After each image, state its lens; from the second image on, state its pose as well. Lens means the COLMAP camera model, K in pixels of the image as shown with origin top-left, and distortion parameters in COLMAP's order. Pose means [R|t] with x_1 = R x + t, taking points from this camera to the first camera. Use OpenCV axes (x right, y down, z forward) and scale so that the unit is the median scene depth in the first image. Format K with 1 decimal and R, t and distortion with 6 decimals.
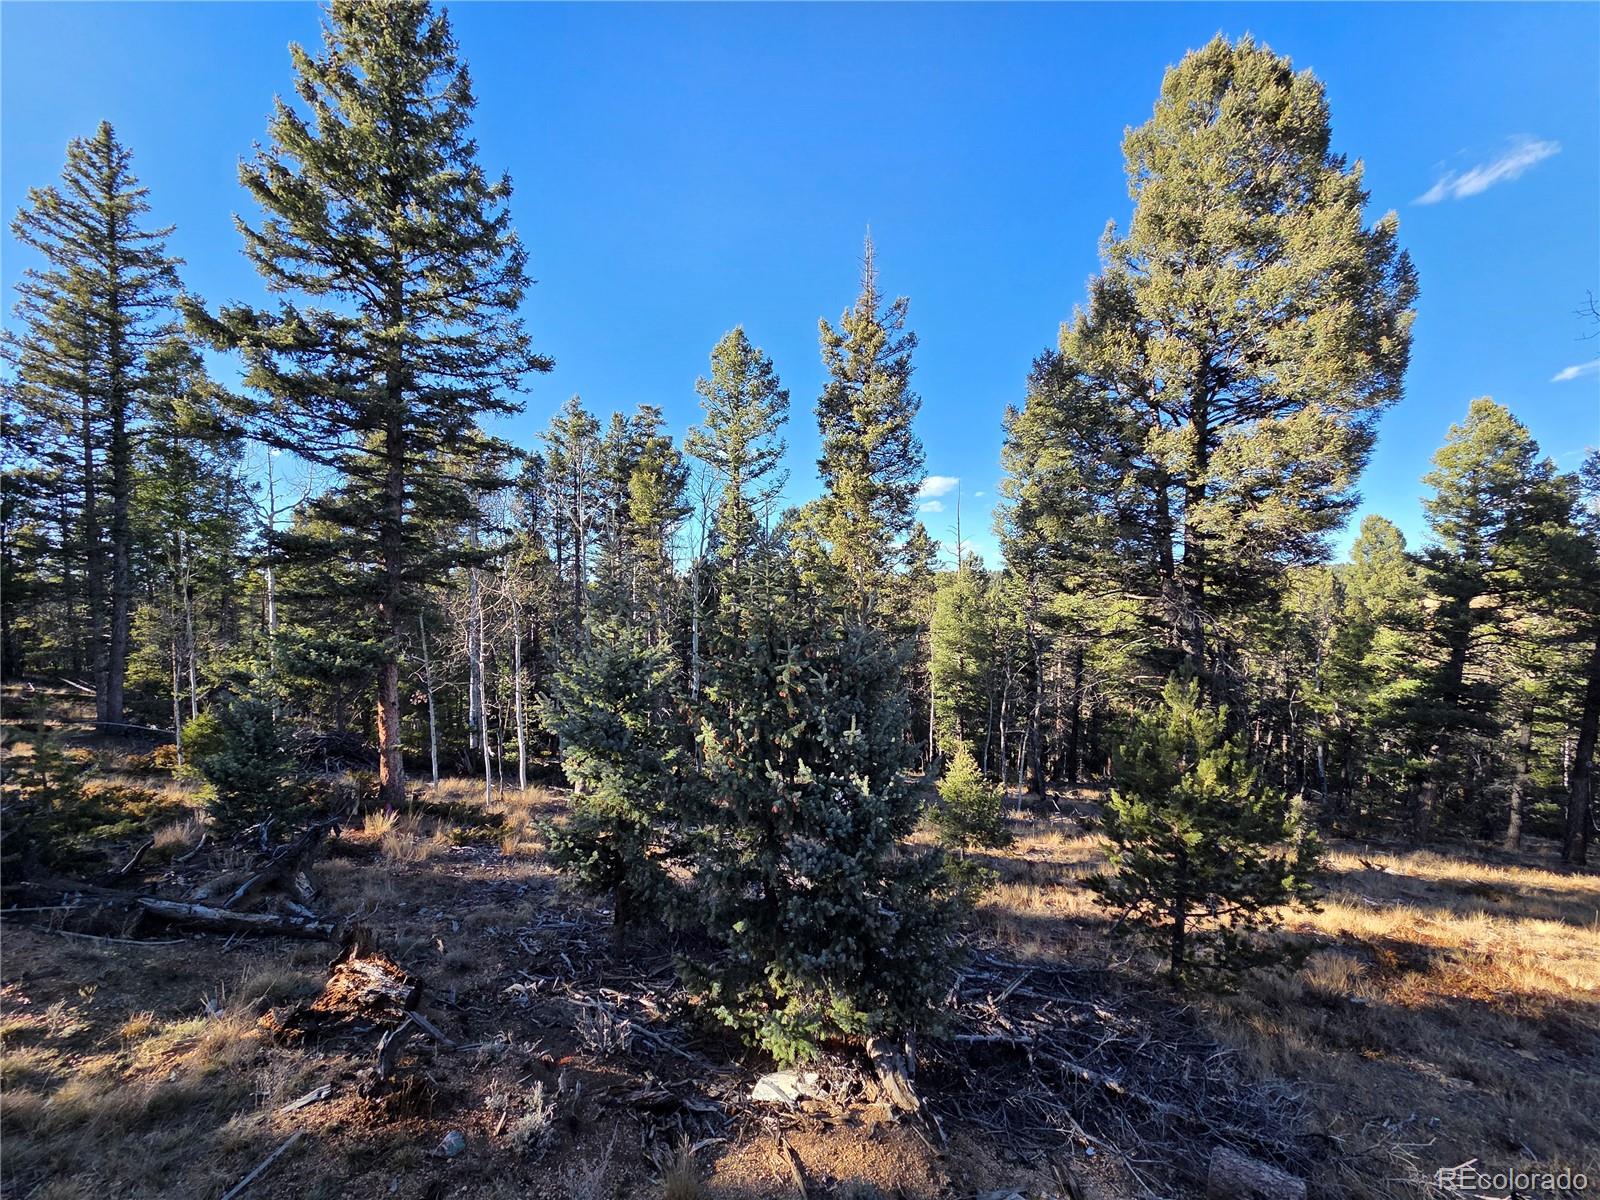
lens RADIAL K [[655.1, 0, 802.6], [0, 655.1, 603.0], [0, 0, 1]] dist [-0.000791, 0.000358]
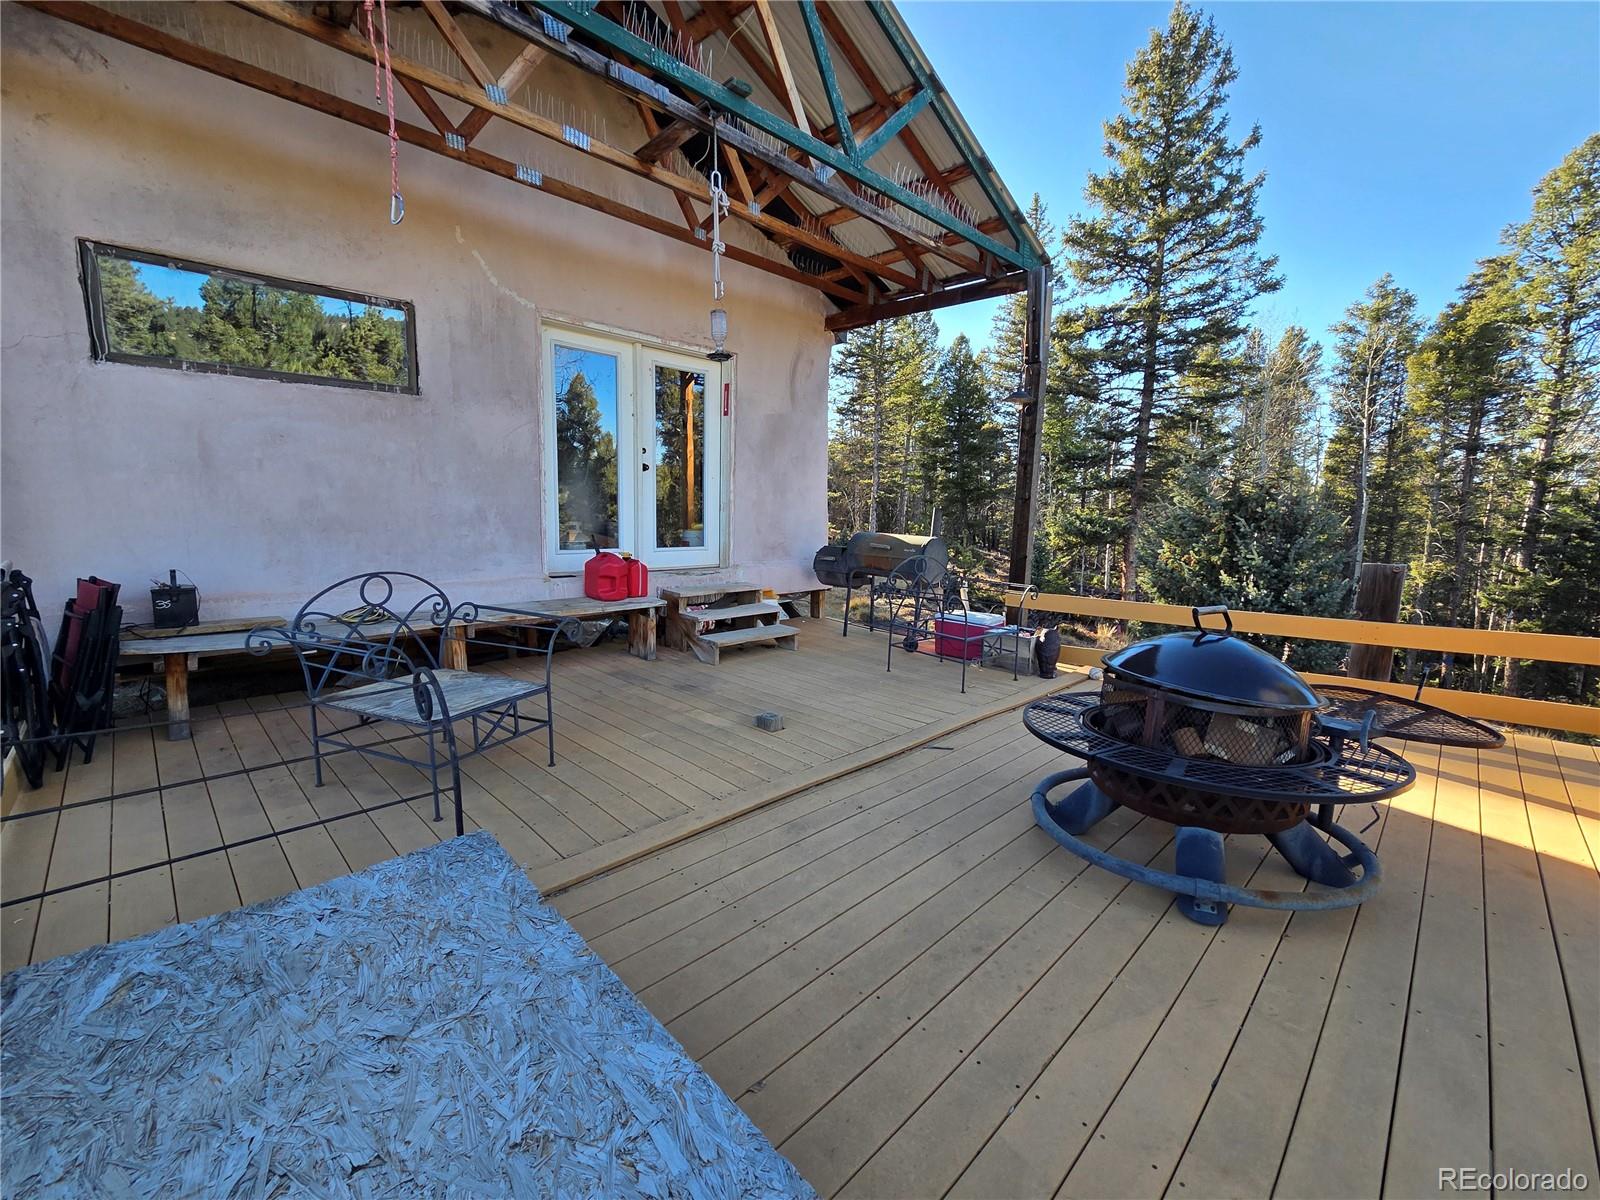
lens RADIAL K [[660.5, 0, 797.7], [0, 660.5, 604.4], [0, 0, 1]] dist [0.001173, 0.000126]
pose [[0.373751, 0.142755, -0.916478, 0.540703], [-0.014006, 0.988841, 0.148315, 0.040890], [0.927423, -0.042596, 0.371579, -0.292086]]
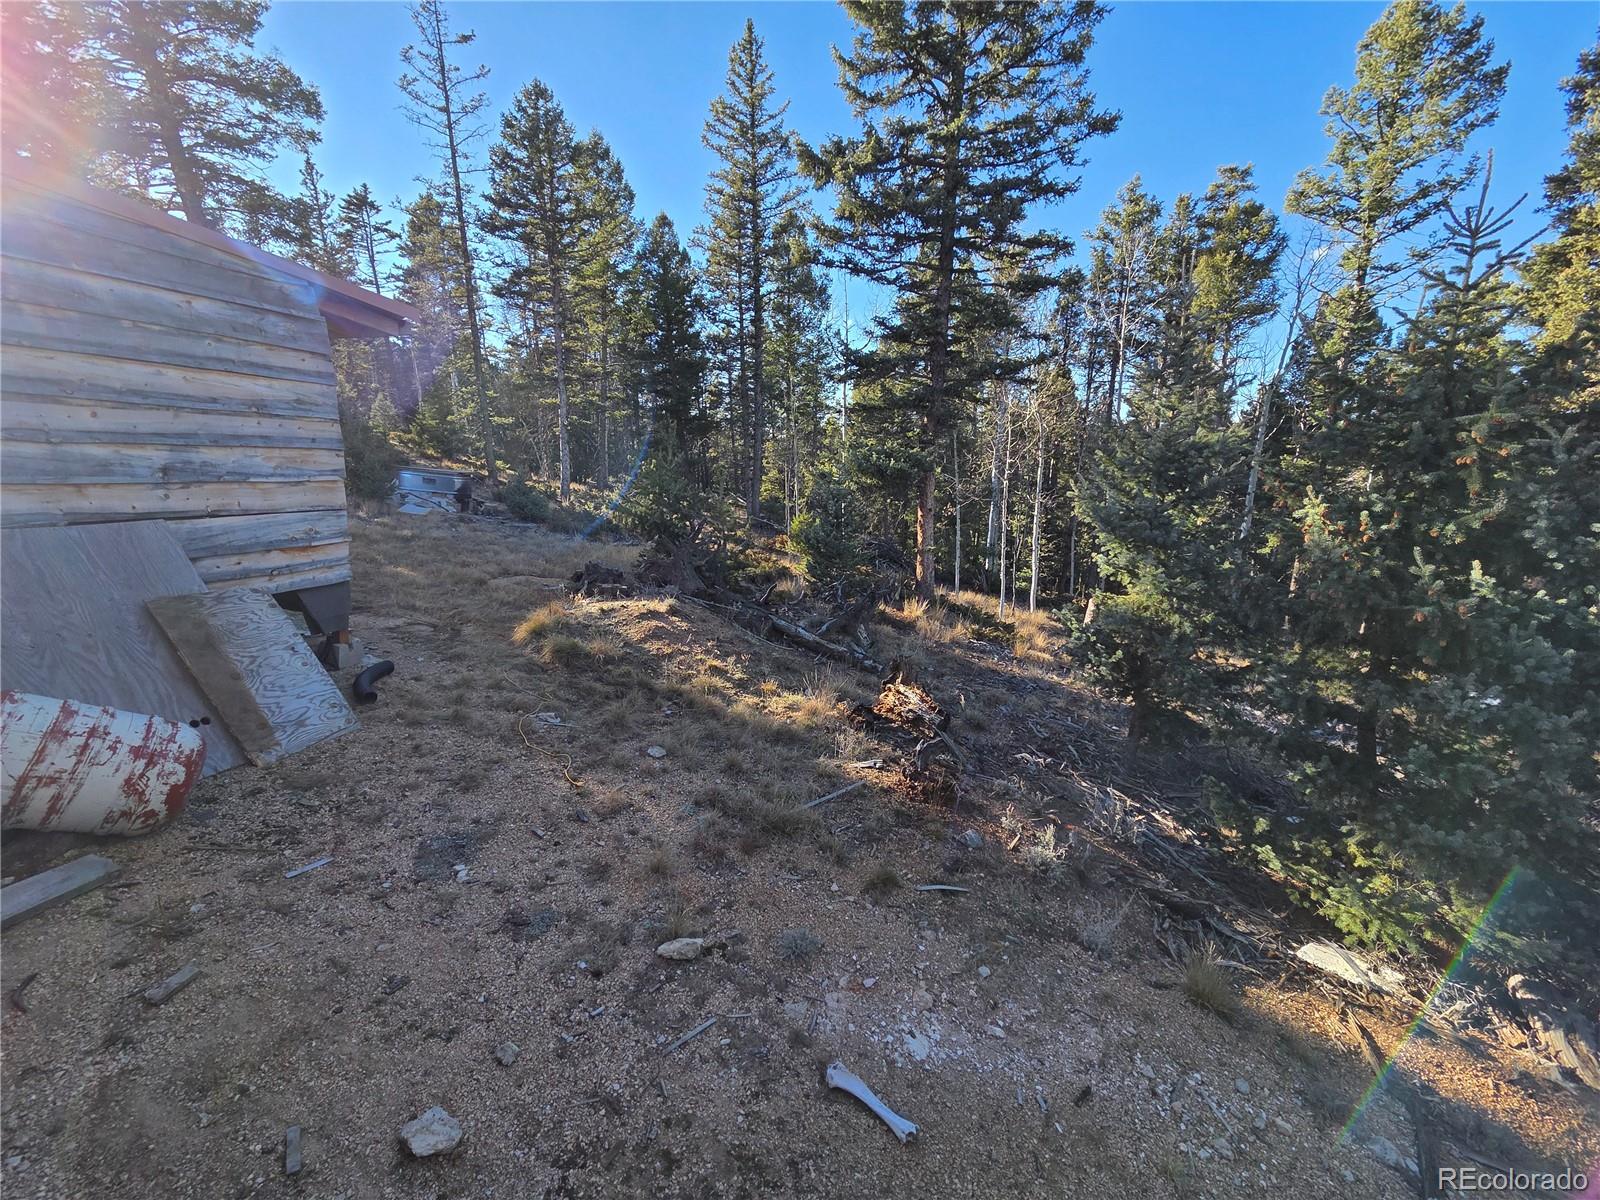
lens RADIAL K [[660.5, 0, 797.7], [0, 660.5, 604.4], [0, 0, 1]] dist [0.001173, 0.000126]
pose [[0.734251, 0.166328, -0.658187, -0.027970], [-0.015679, 0.973418, 0.228497, 0.063922], [0.678696, -0.157454, 0.717342, 0.020786]]
